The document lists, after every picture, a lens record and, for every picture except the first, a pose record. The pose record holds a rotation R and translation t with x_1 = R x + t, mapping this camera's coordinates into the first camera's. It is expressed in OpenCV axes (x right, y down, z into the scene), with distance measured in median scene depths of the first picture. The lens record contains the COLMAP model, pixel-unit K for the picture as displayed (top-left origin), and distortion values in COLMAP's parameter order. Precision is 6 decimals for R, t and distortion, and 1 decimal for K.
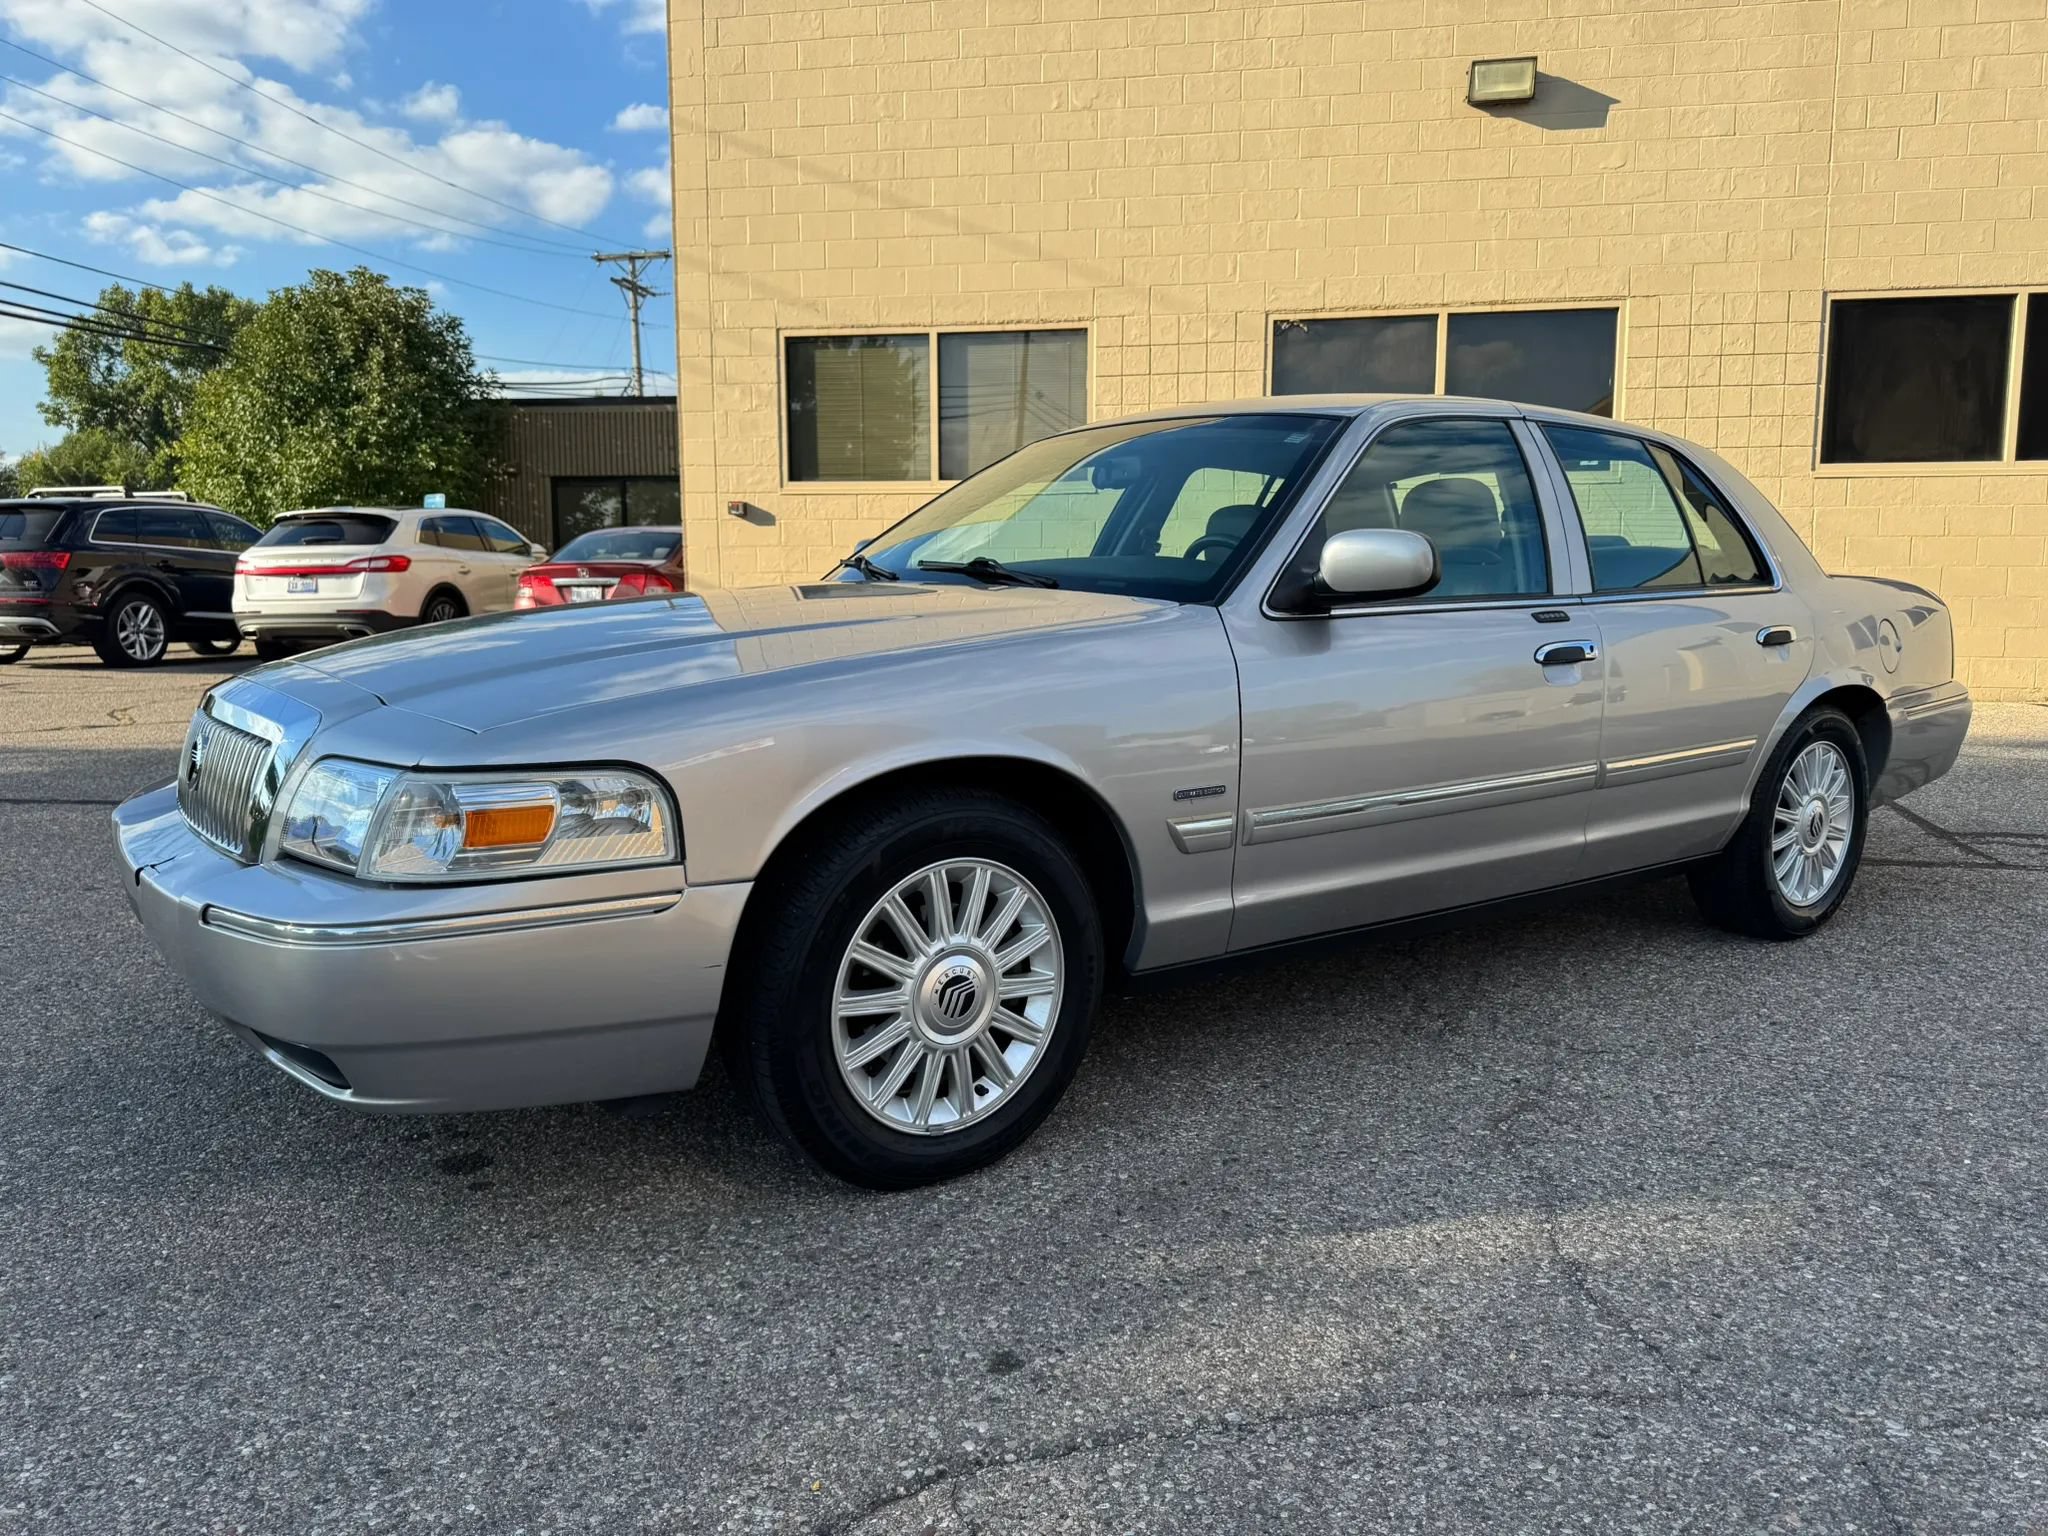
lens RADIAL K [[1462.7, 0, 1029.1], [0, 1462.7, 779.1], [0, 0, 1]] dist [0.029967, -0.033482]
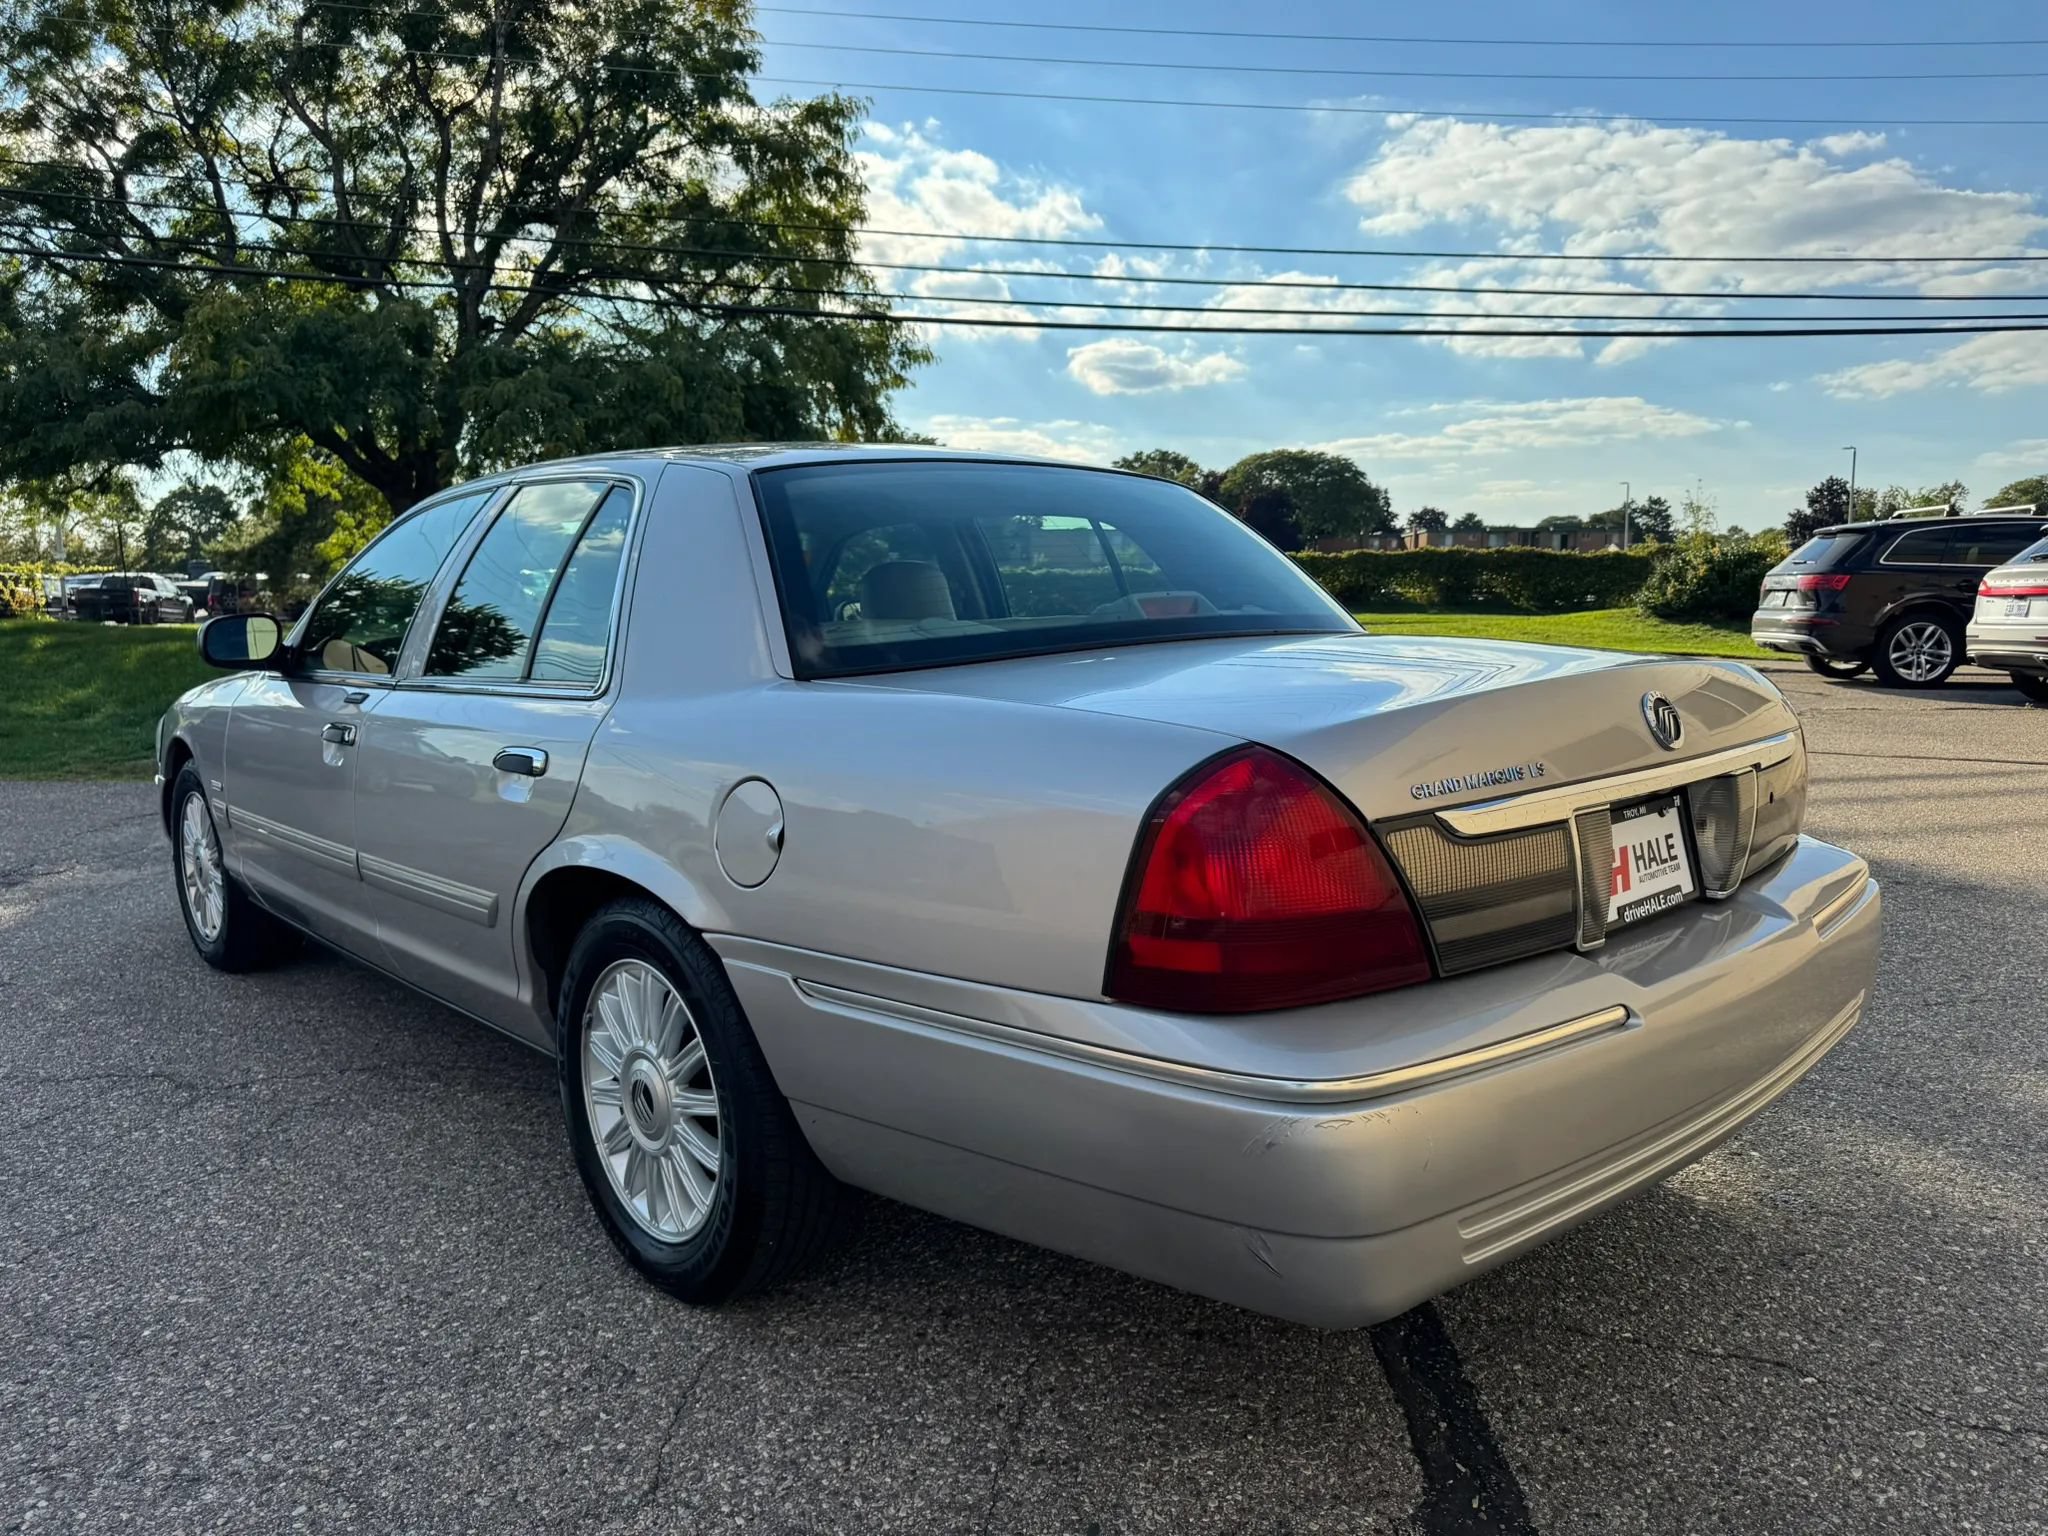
lens RADIAL K [[1462.7, 0, 1024.8], [0, 1462.7, 783.9], [0, 0, 1]] dist [0.029967, -0.033482]
pose [[0.092582, 0.125434, -0.987773, 0.461087], [-0.123015, 0.985874, 0.113663, -0.074114], [0.988077, 0.110987, 0.106705, 0.445367]]
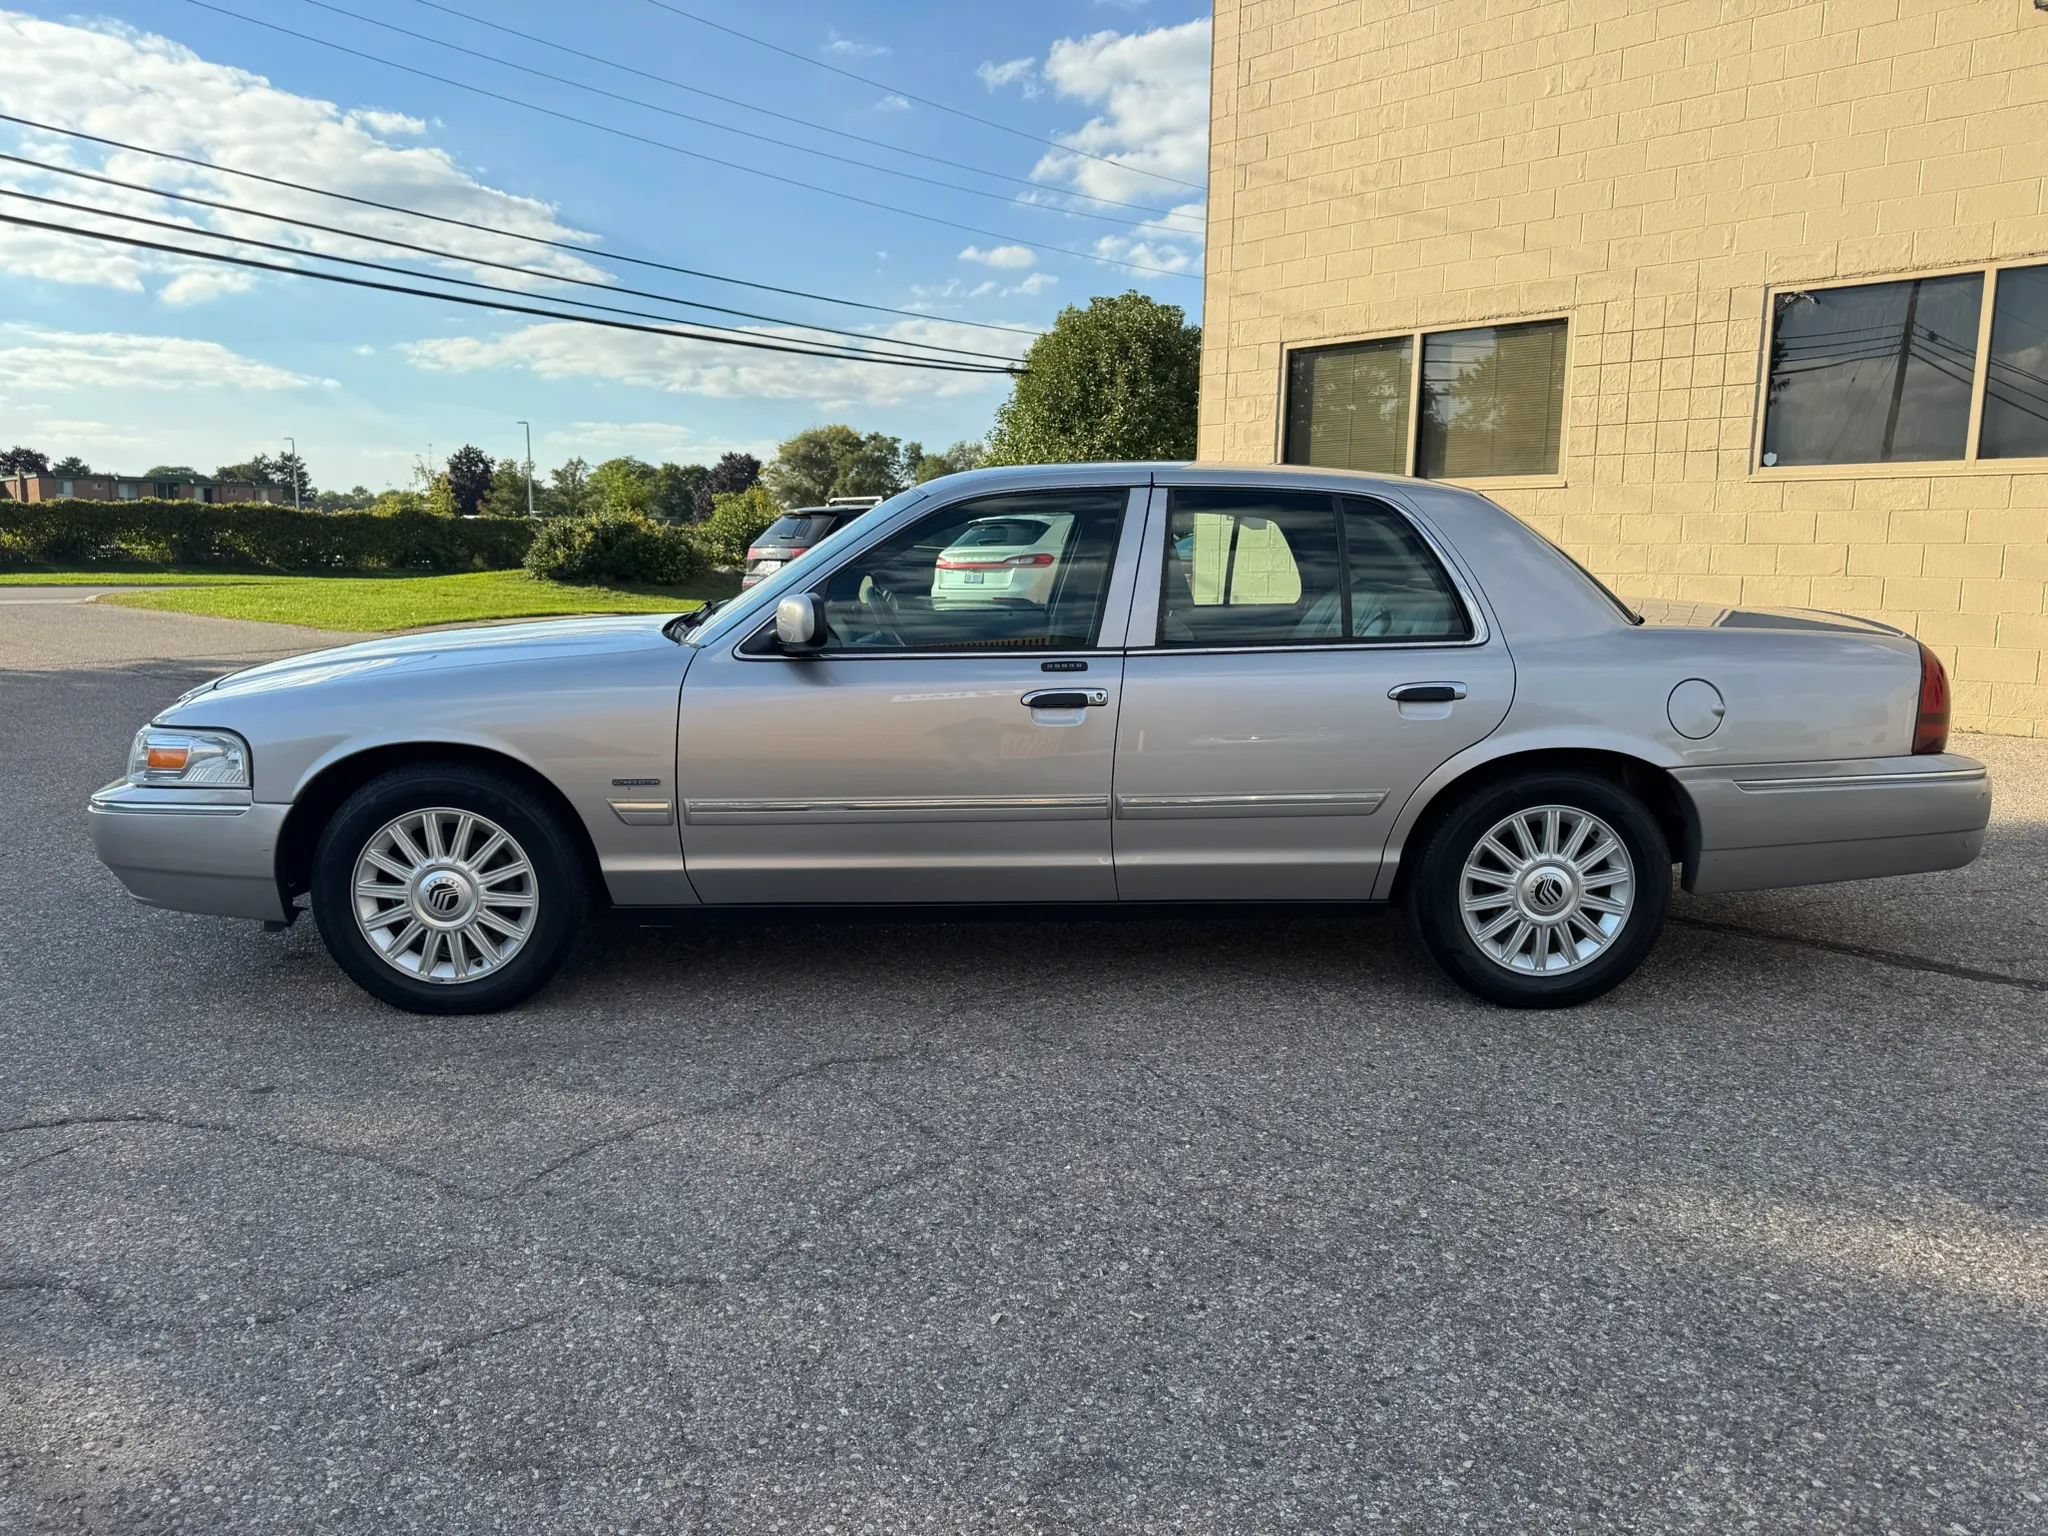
lens RADIAL K [[1462.7, 0, 1018.8], [0, 1462.7, 771.6], [0, 0, 1]] dist [0.029967, -0.033482]
pose [[0.825346, 0.087246, -0.557846, 0.320931], [-0.079825, 0.996096, 0.037684, -0.022228], [0.558956, 0.013427, 0.829089, 0.010207]]
